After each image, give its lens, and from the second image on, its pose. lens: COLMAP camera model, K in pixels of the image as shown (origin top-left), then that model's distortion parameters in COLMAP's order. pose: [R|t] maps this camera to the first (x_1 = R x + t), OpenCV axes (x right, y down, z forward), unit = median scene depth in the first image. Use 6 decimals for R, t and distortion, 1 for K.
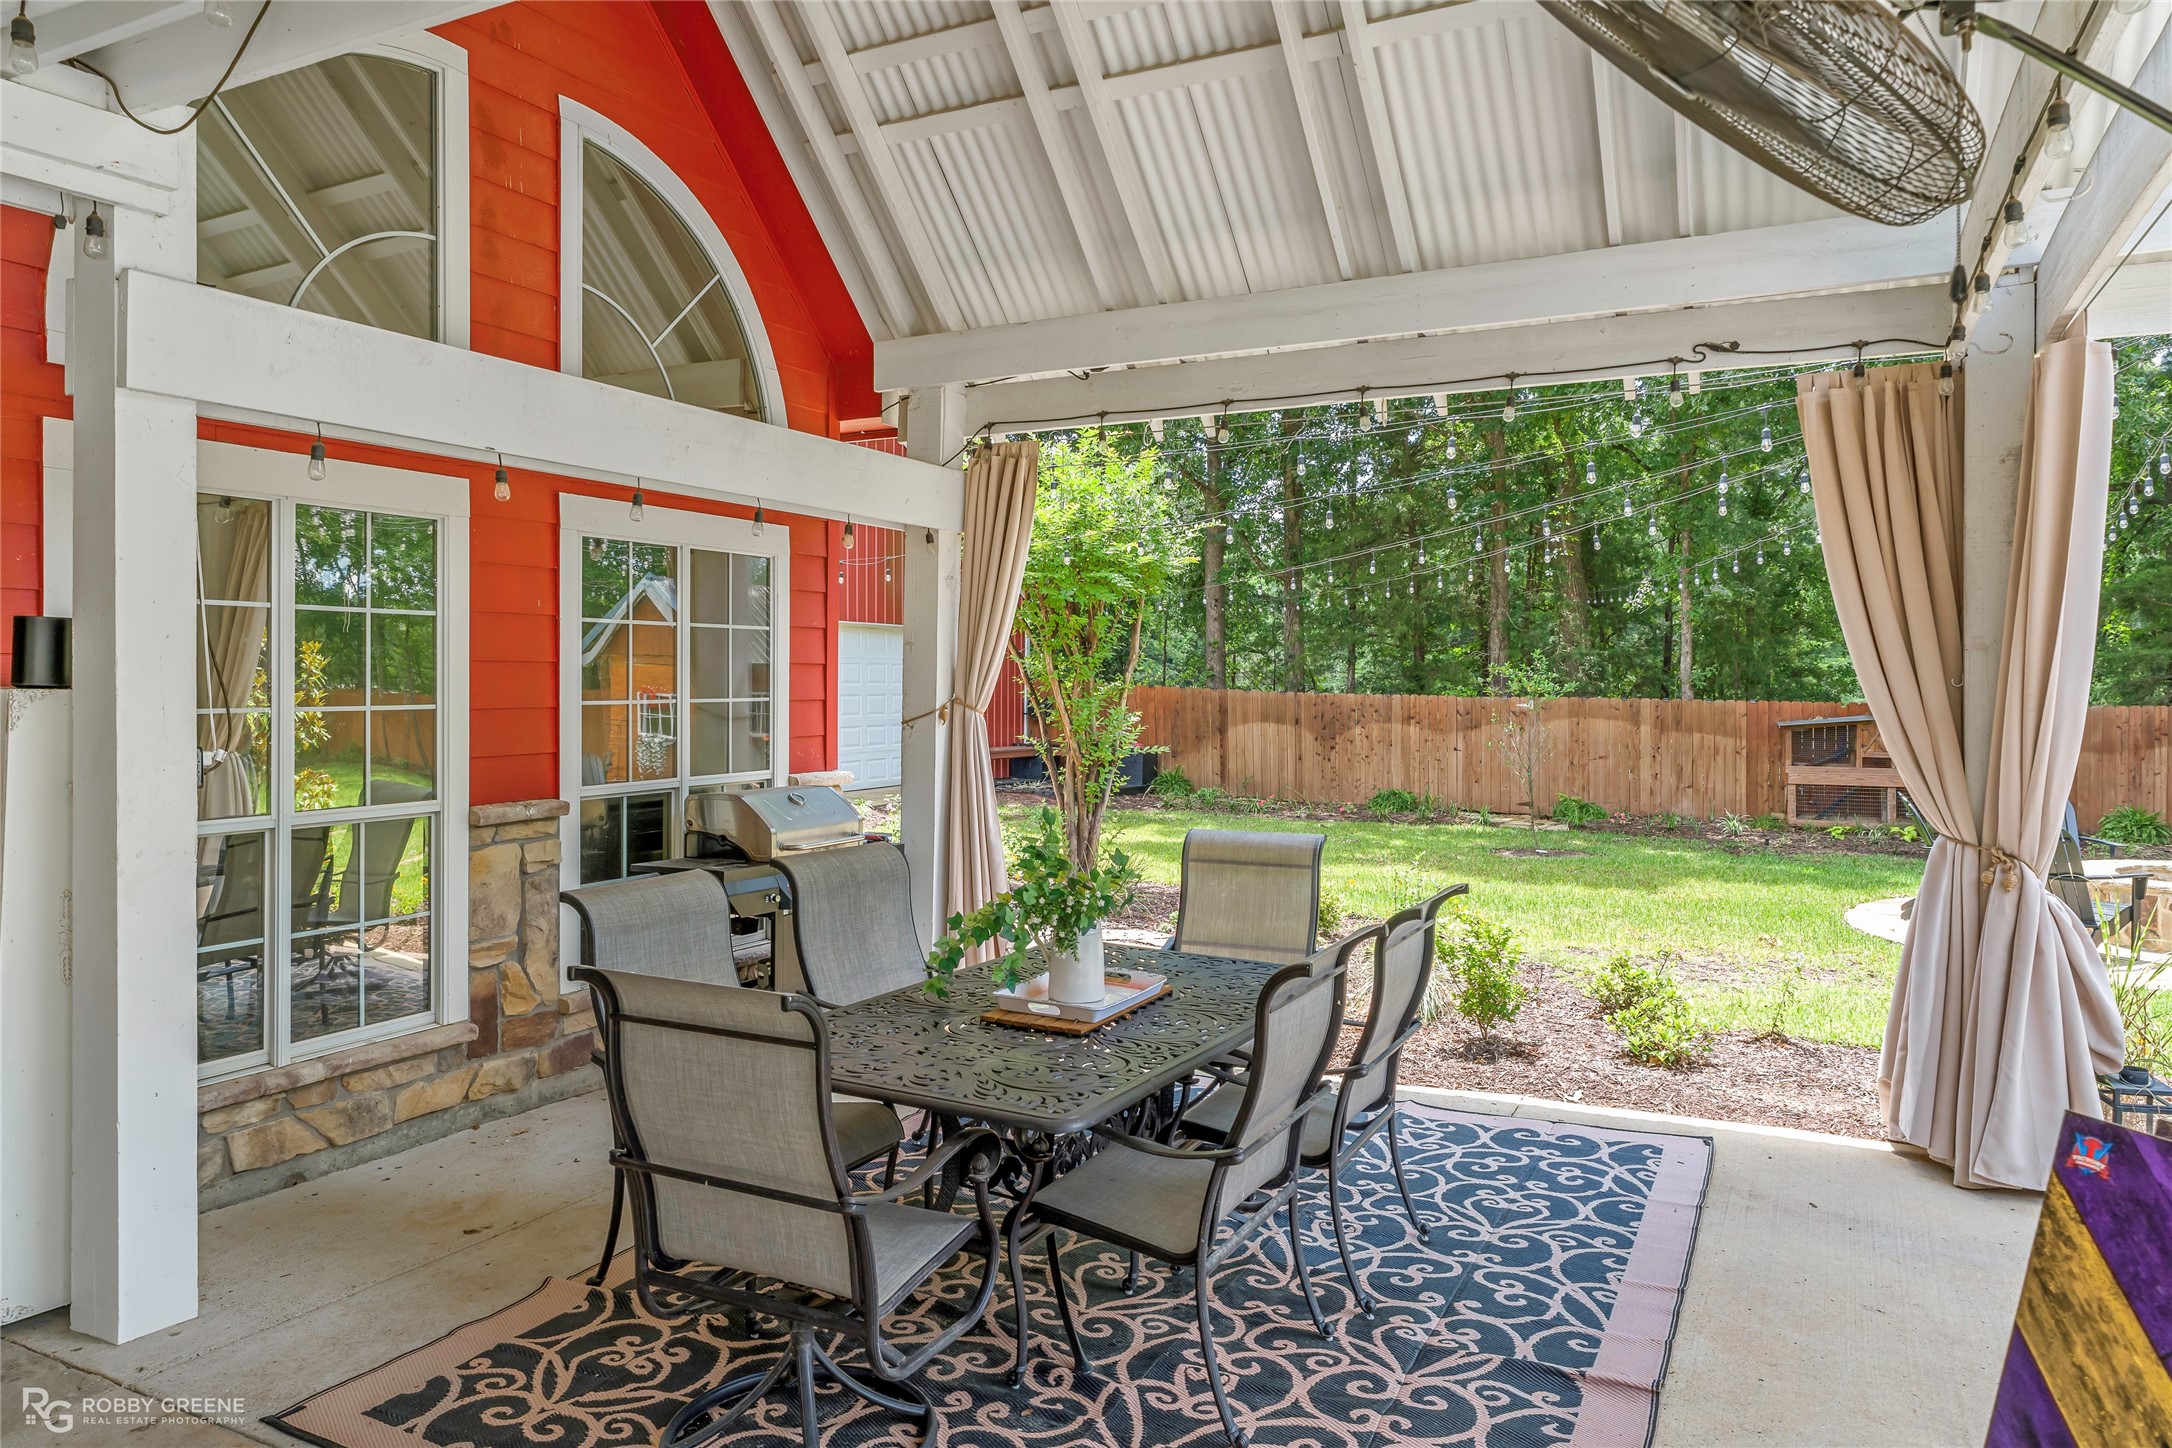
lens RADIAL K [[1428.0, 0, 1075.2], [0, 1428.0, 696.6], [0, 0, 1]] dist [-0.002088, -0.000756]
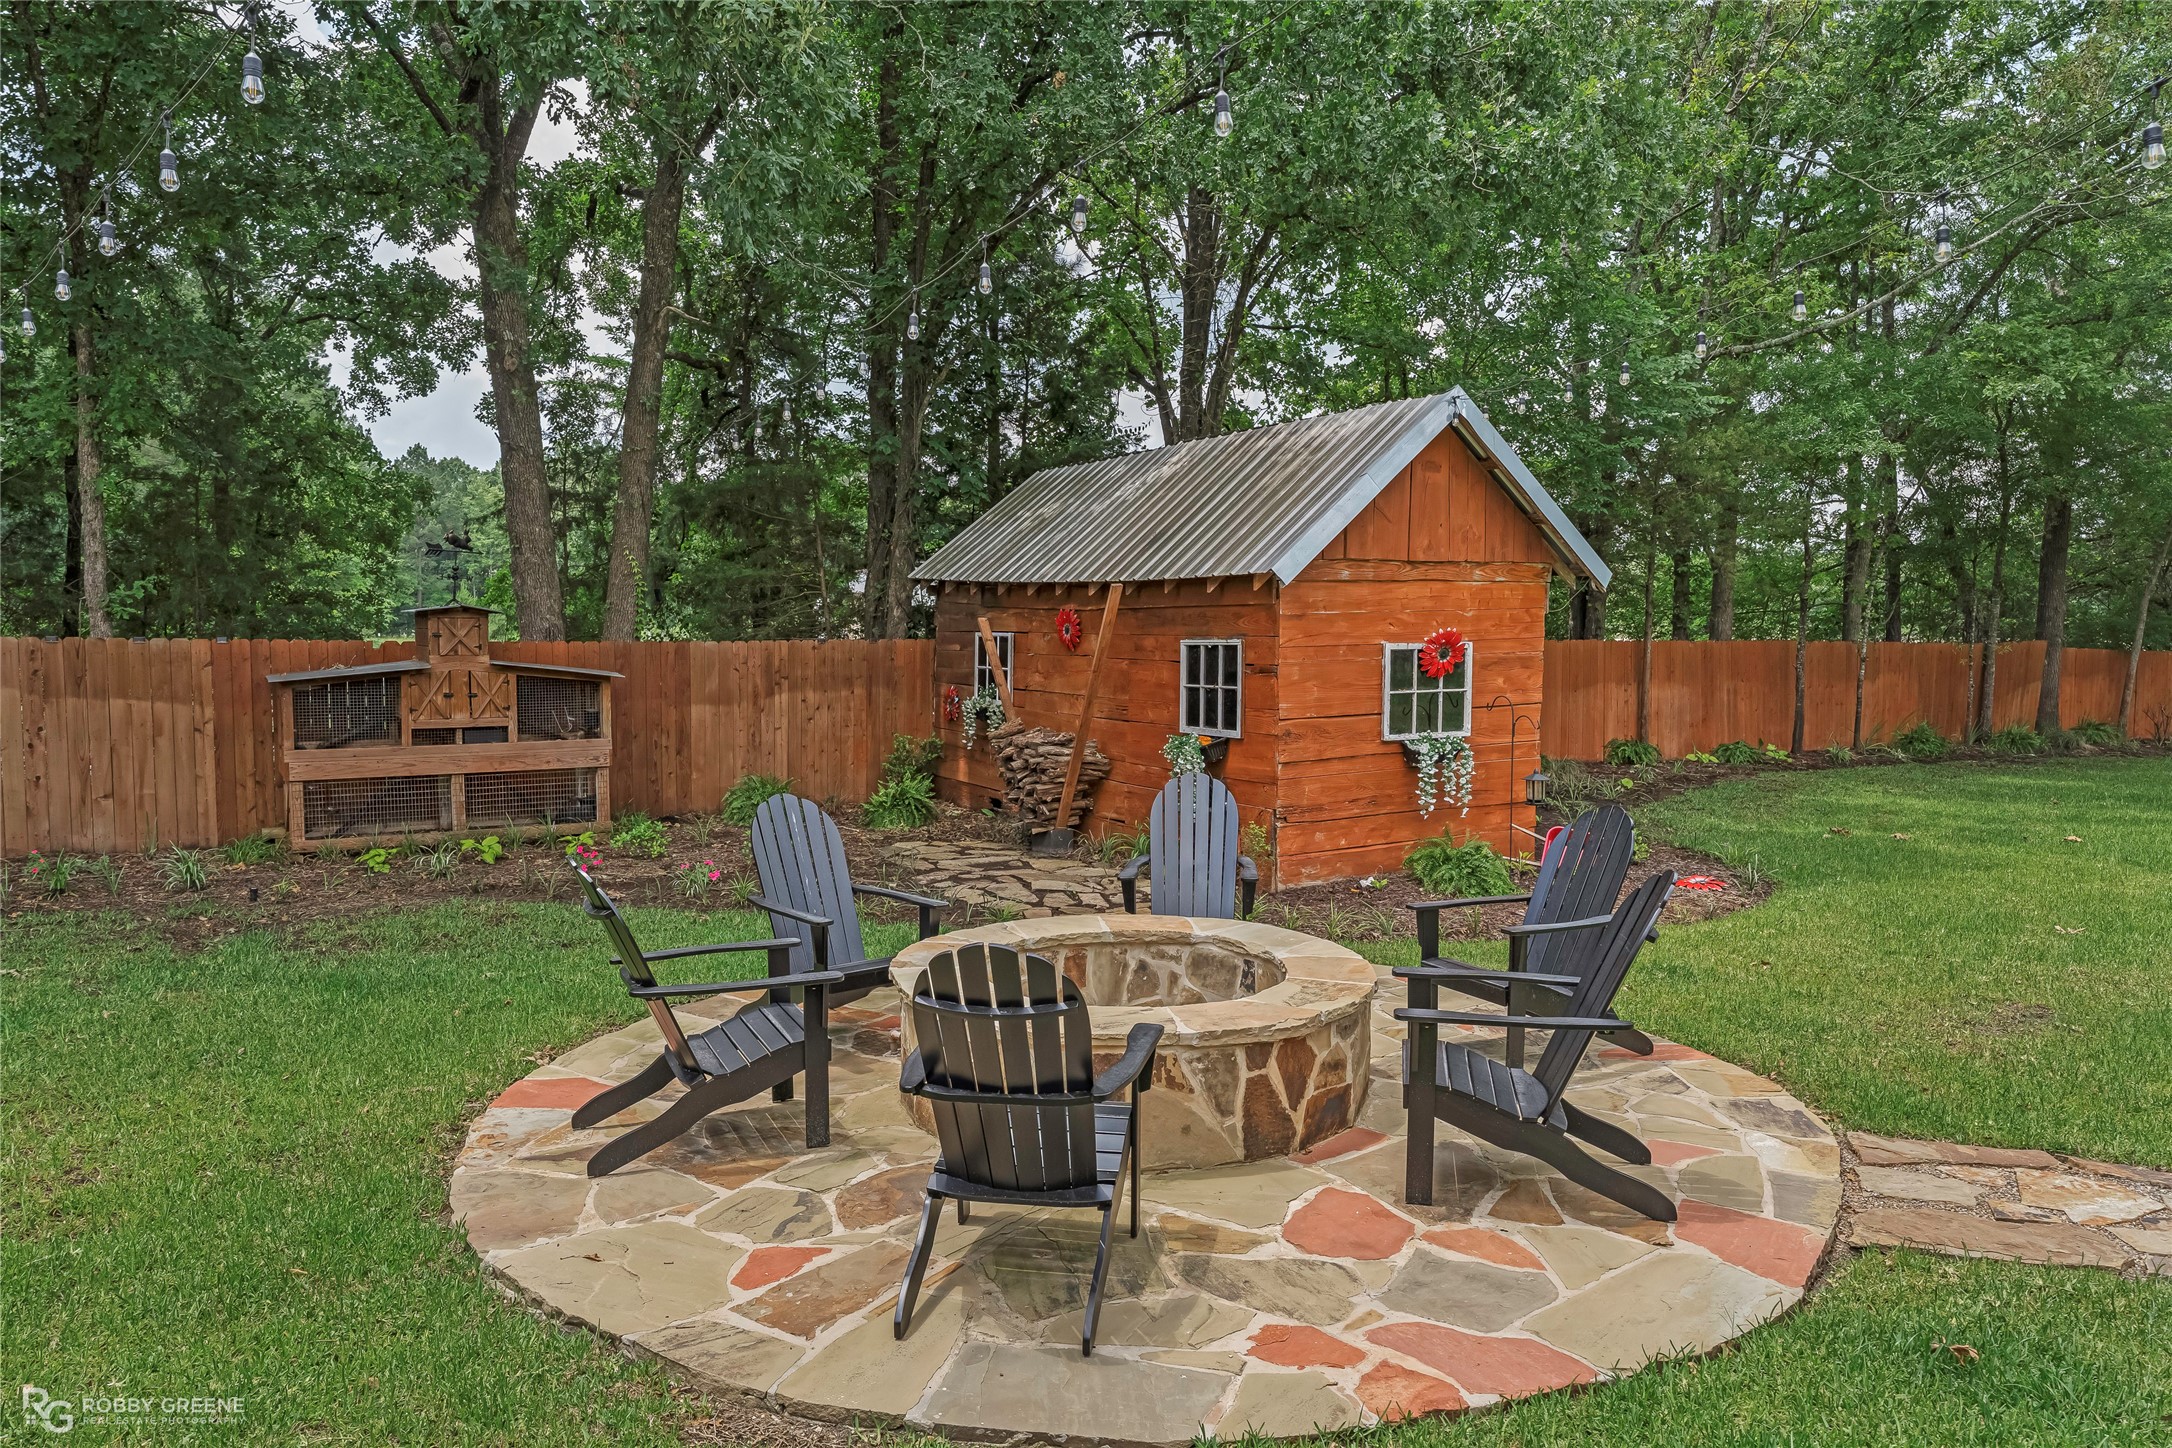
lens RADIAL K [[1428.0, 0, 1075.2], [0, 1428.0, 696.6], [0, 0, 1]] dist [-0.002088, -0.000756]
pose [[0.566903, -0.041350, 0.822746, 0.197758], [0.008358, 0.998977, 0.044448, 0.003655], [-0.823742, -0.018321, 0.566669, 0.394767]]
